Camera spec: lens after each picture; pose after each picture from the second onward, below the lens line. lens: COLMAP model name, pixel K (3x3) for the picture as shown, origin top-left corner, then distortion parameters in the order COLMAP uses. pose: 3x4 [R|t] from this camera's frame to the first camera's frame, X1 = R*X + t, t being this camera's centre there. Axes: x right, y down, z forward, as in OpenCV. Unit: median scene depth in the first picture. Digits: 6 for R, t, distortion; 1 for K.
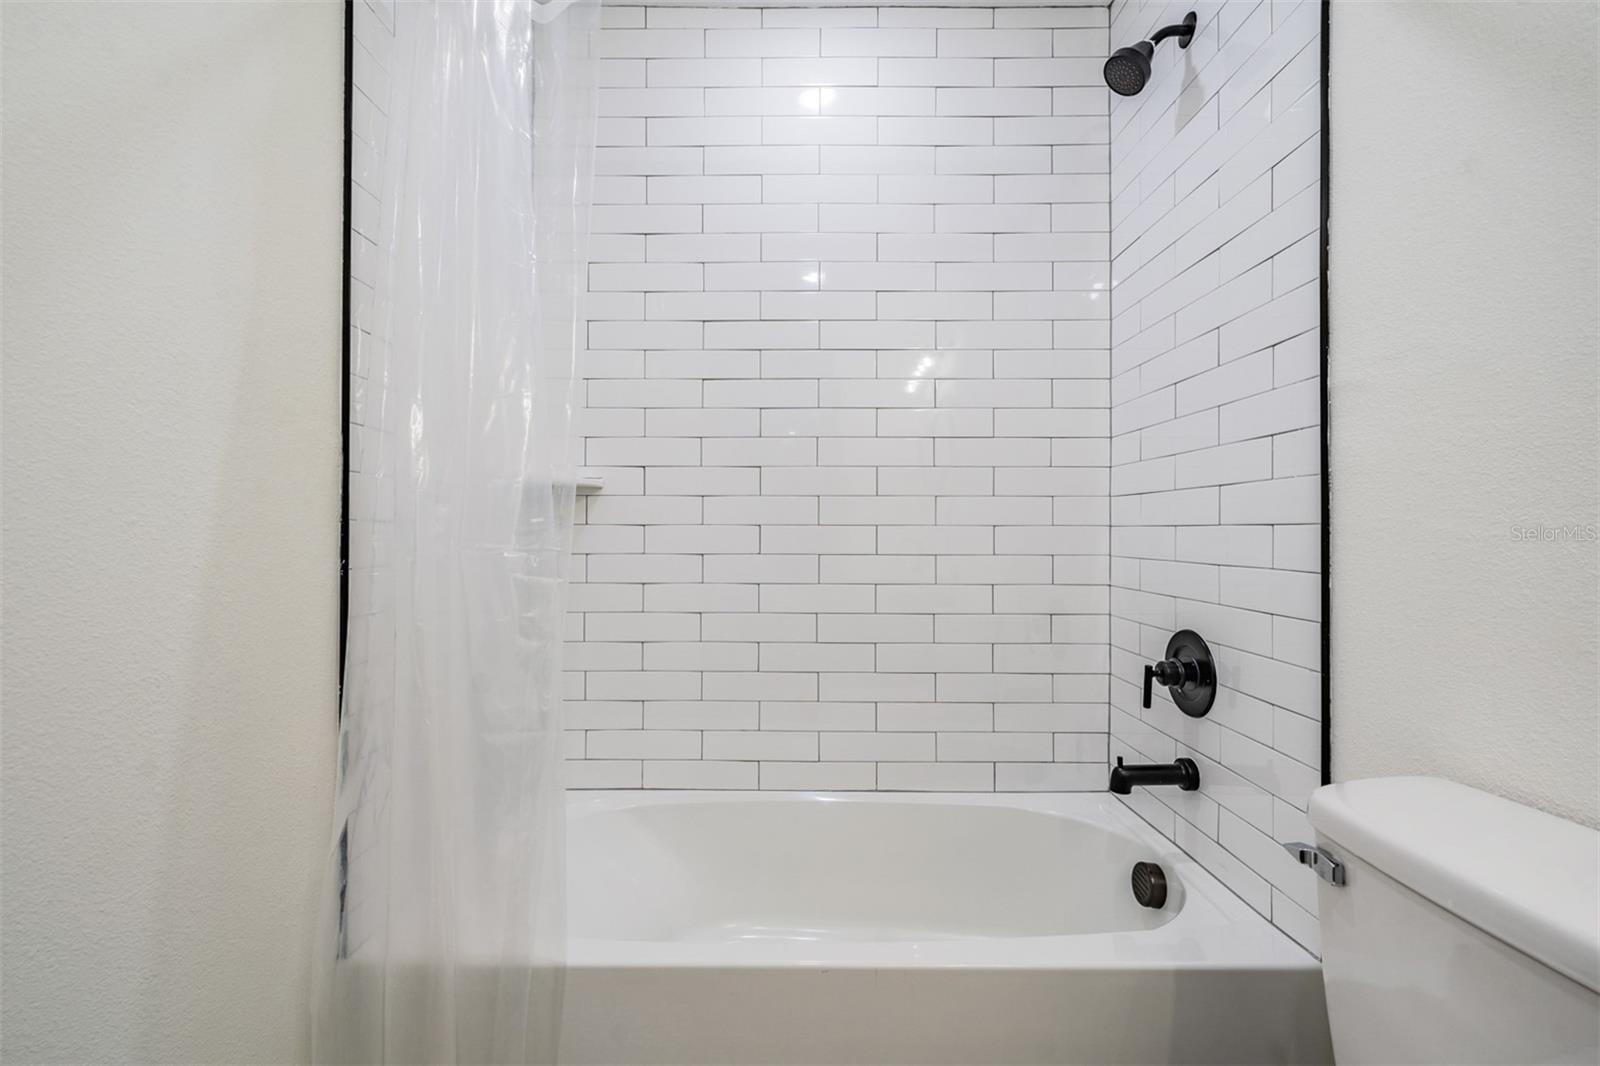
lens RADIAL K [[668.5, 0, 791.4], [0, 668.5, 525.7], [0, 0, 1]] dist [-0.004118, 0.000759]
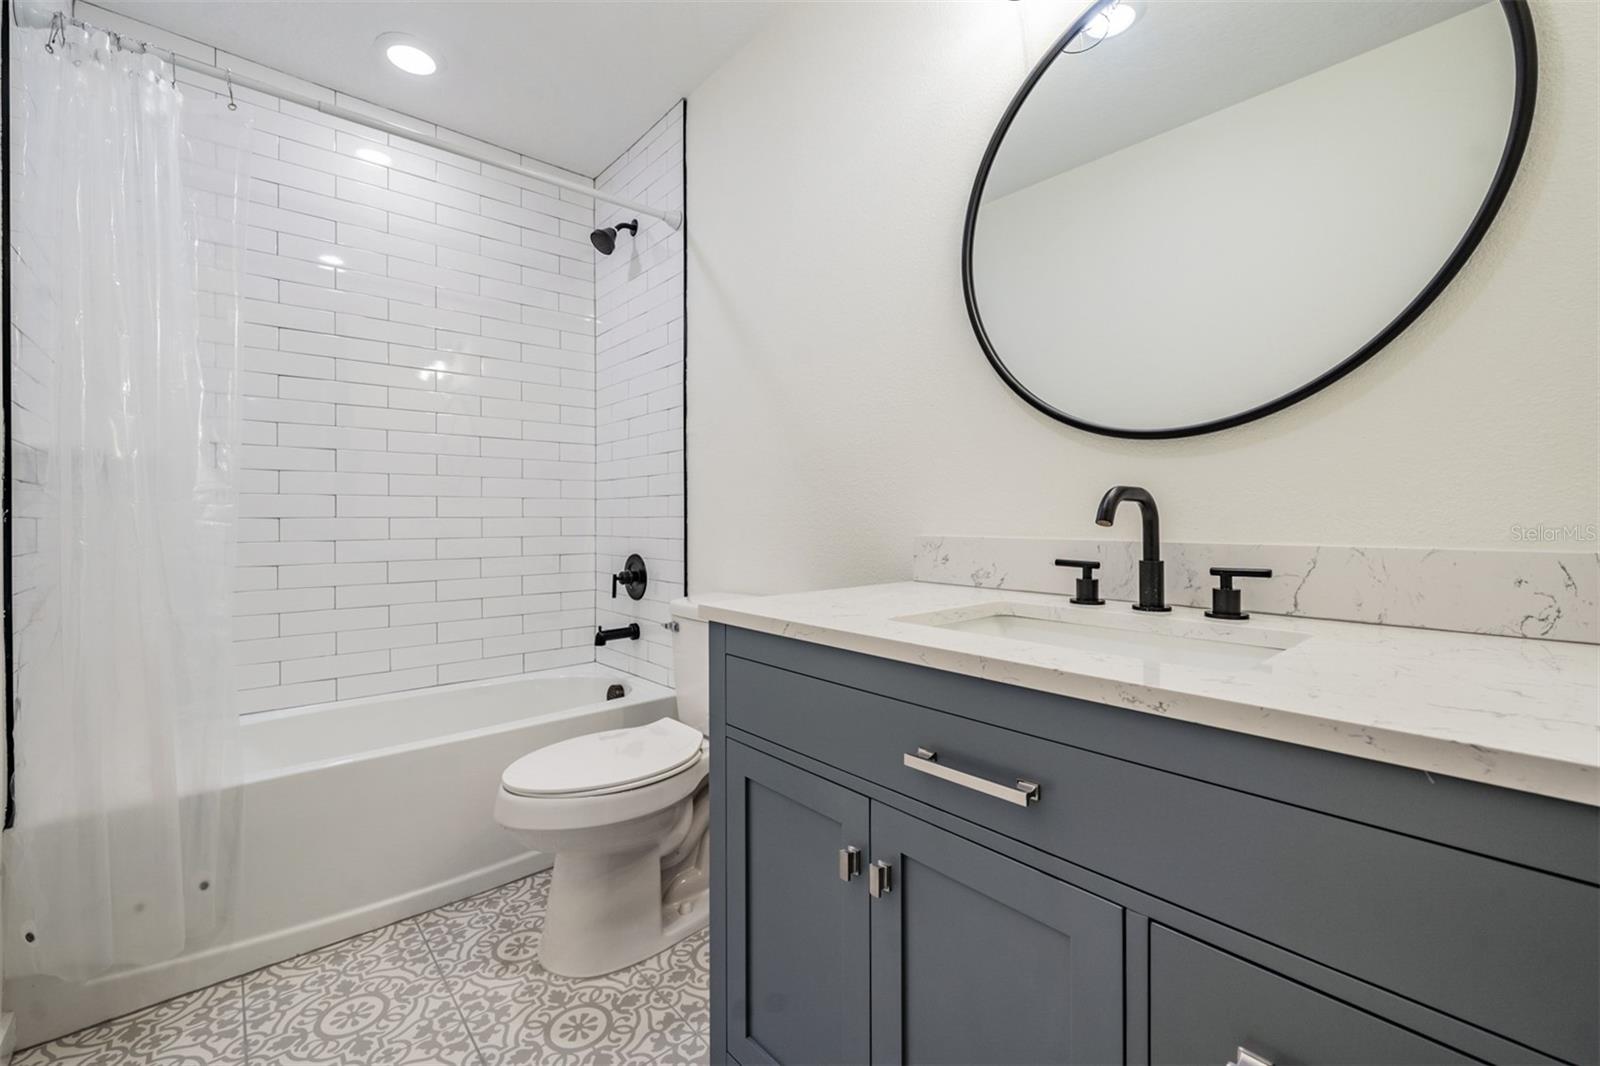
lens RADIAL K [[668.5, 0, 791.4], [0, 668.5, 525.7], [0, 0, 1]] dist [-0.004118, 0.000759]
pose [[0.749341, -0.011617, 0.662083, -0.308843], [-0.001932, 0.999803, 0.019729, 0.041706], [-0.662182, -0.016063, 0.749171, -0.681666]]
